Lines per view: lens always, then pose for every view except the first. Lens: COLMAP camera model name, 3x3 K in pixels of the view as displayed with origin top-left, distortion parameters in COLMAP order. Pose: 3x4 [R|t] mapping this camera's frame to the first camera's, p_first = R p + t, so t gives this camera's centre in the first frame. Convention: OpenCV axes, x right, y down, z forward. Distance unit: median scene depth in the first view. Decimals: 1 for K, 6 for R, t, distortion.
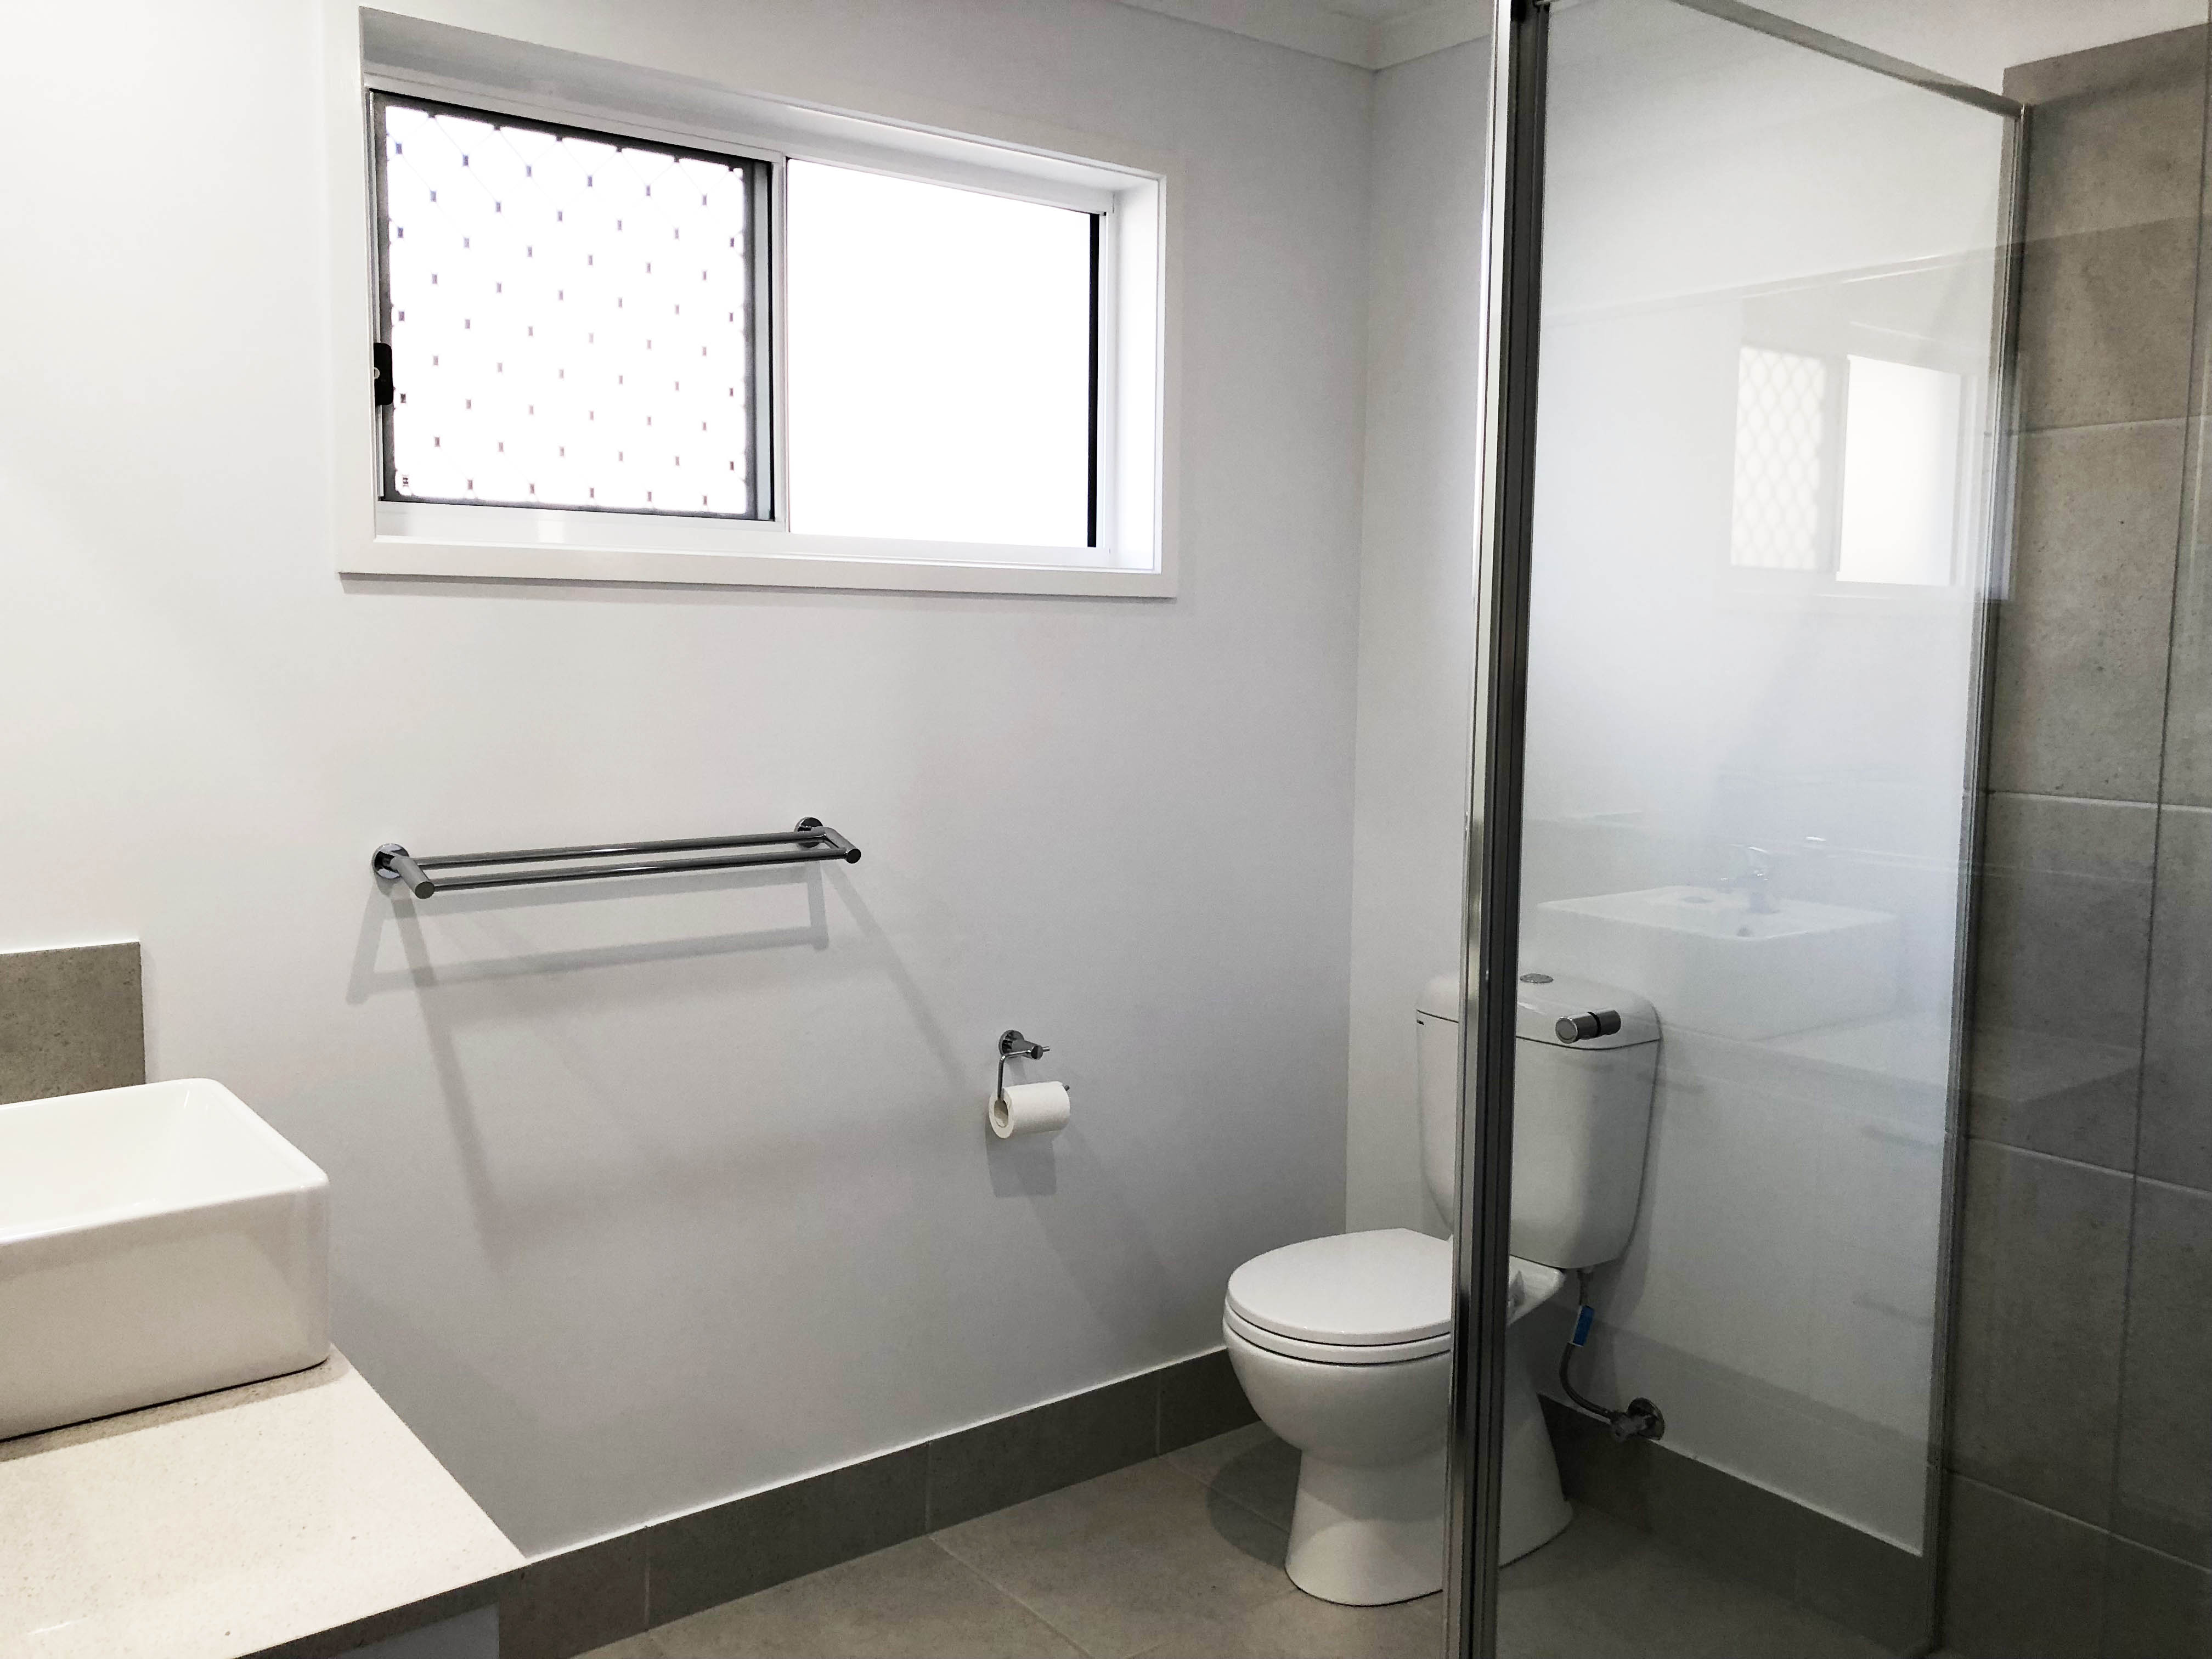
lens RADIAL K [[1848.0, 0, 1109.5], [0, 1848.0, 822.7], [0, 0, 1]] dist [0.023977, -0.022300]
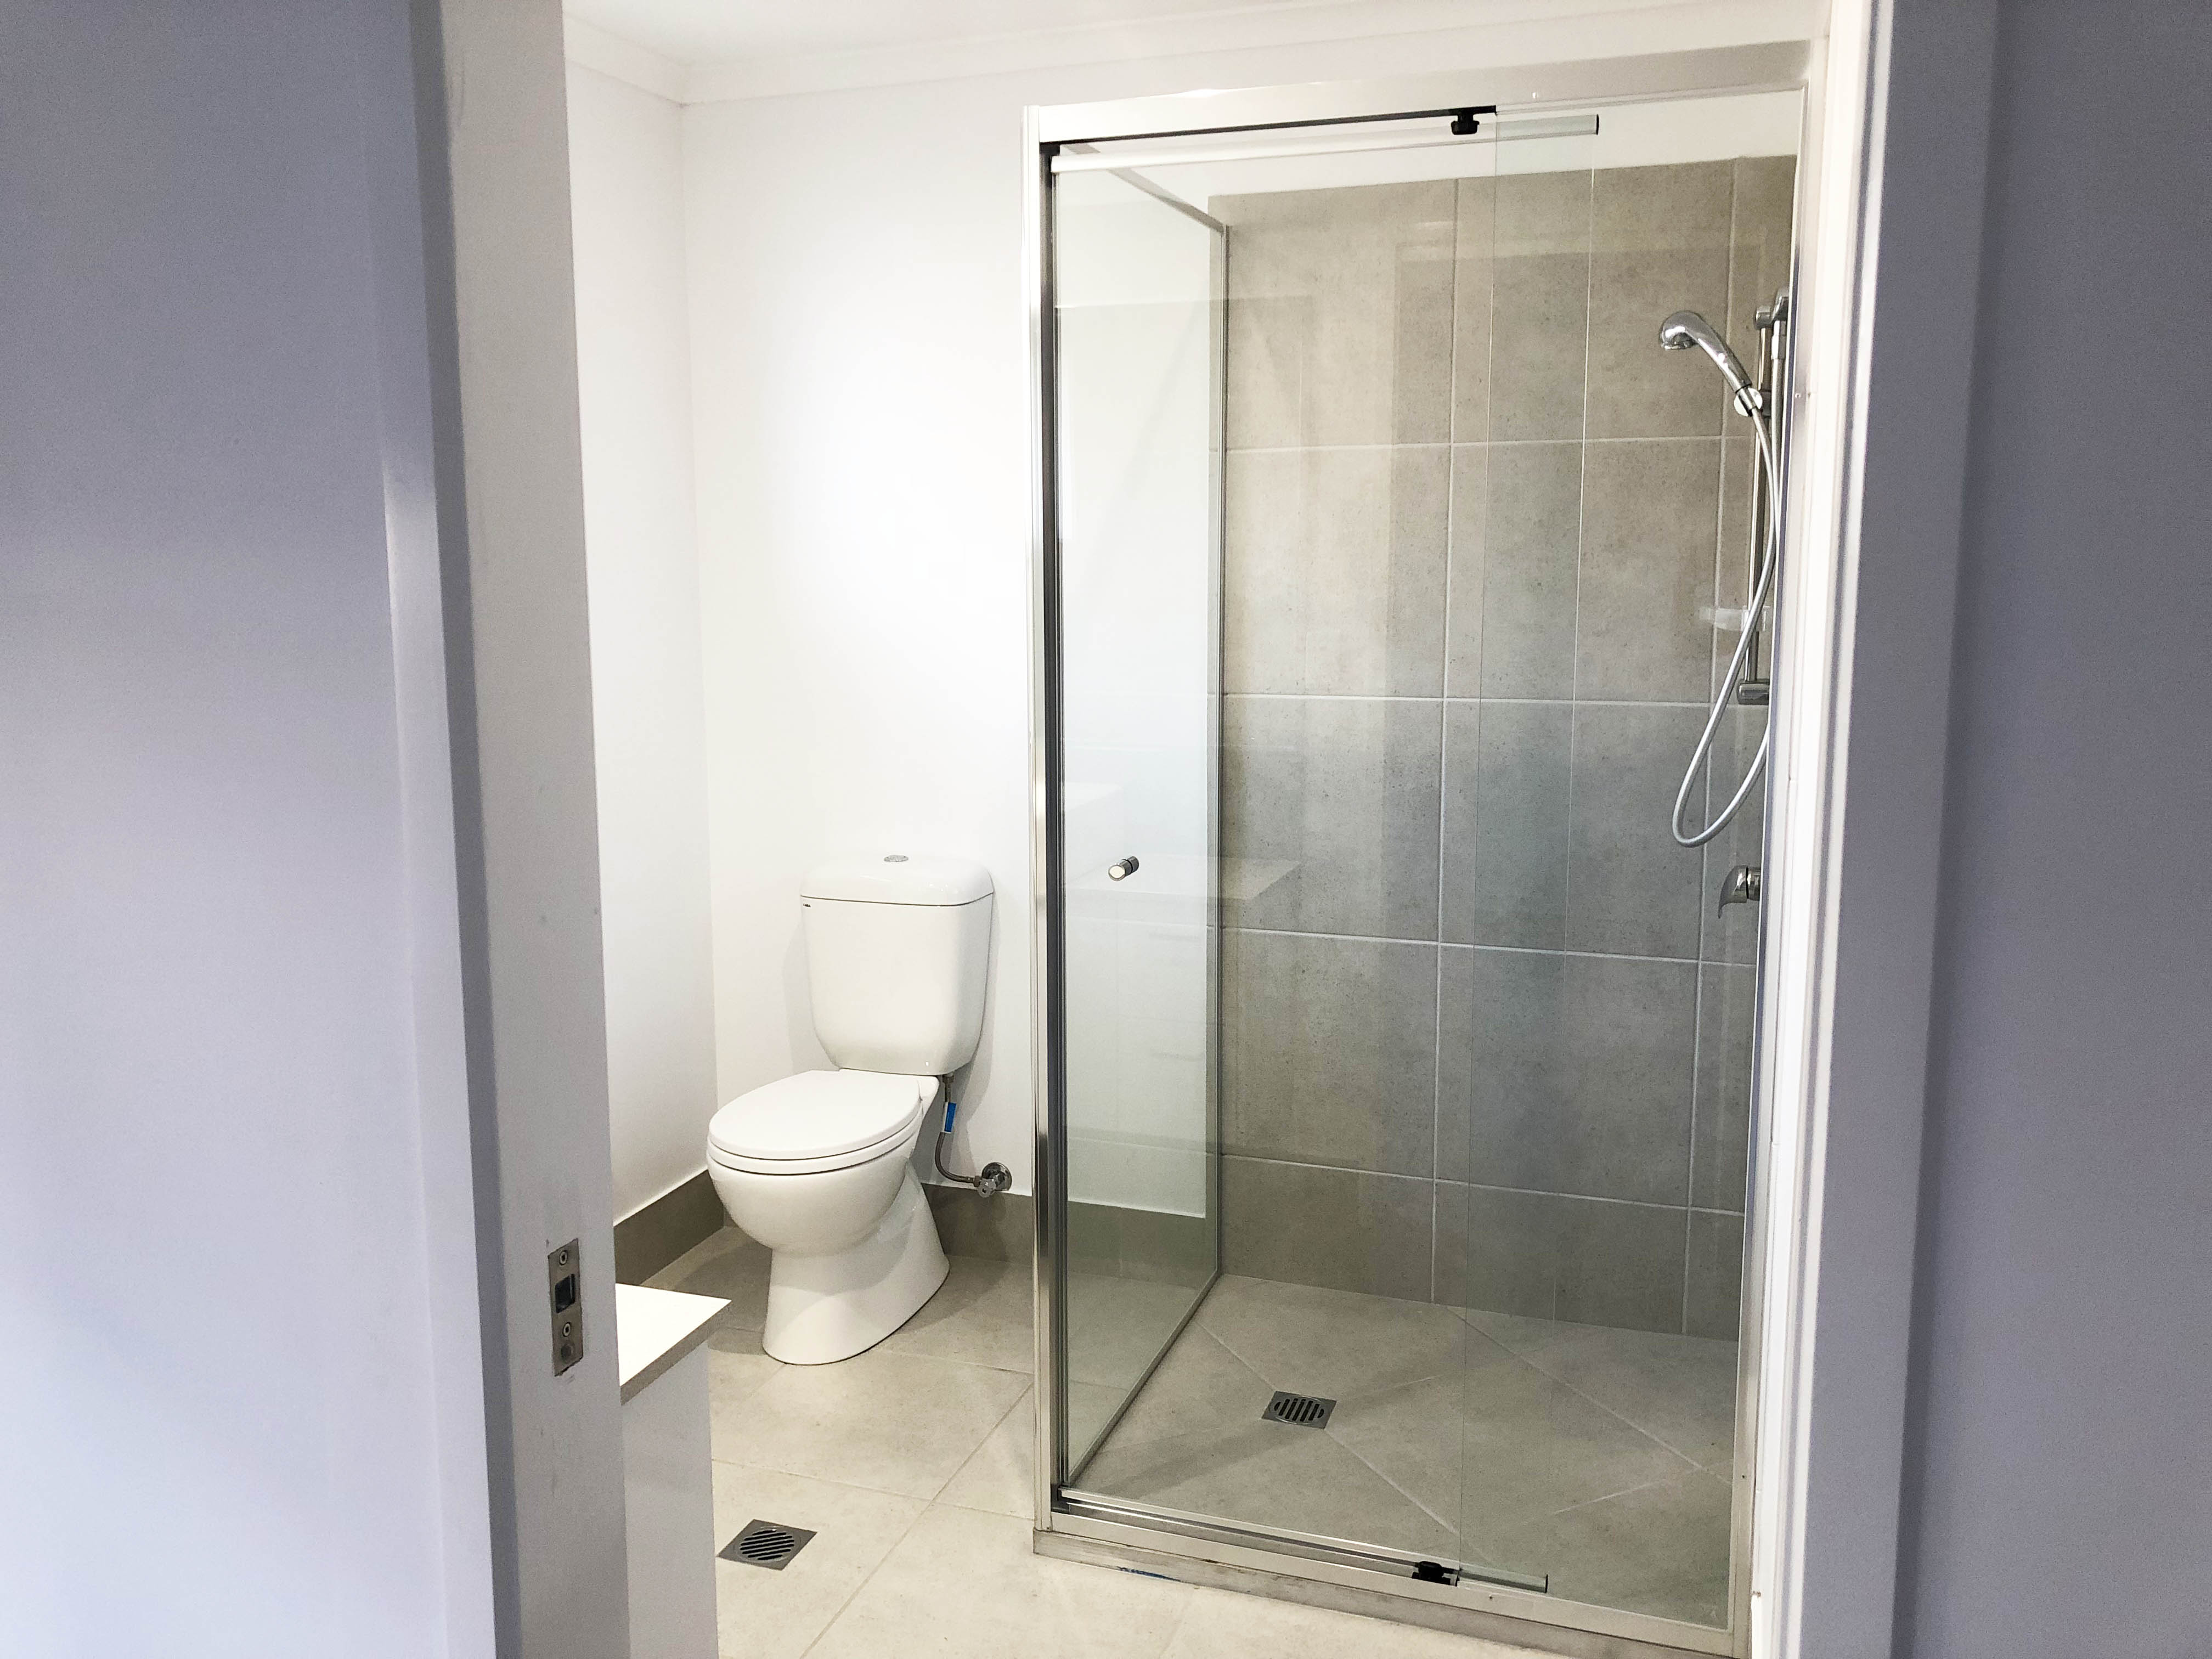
lens RADIAL K [[1848.0, 0, 1099.1], [0, 1848.0, 829.0], [0, 0, 1]] dist [0.023977, -0.022300]
pose [[0.833240, -0.105899, 0.542675, -0.393709], [0.072401, 0.993933, 0.082793, -0.036352], [-0.548150, -0.029696, 0.835853, -0.164328]]
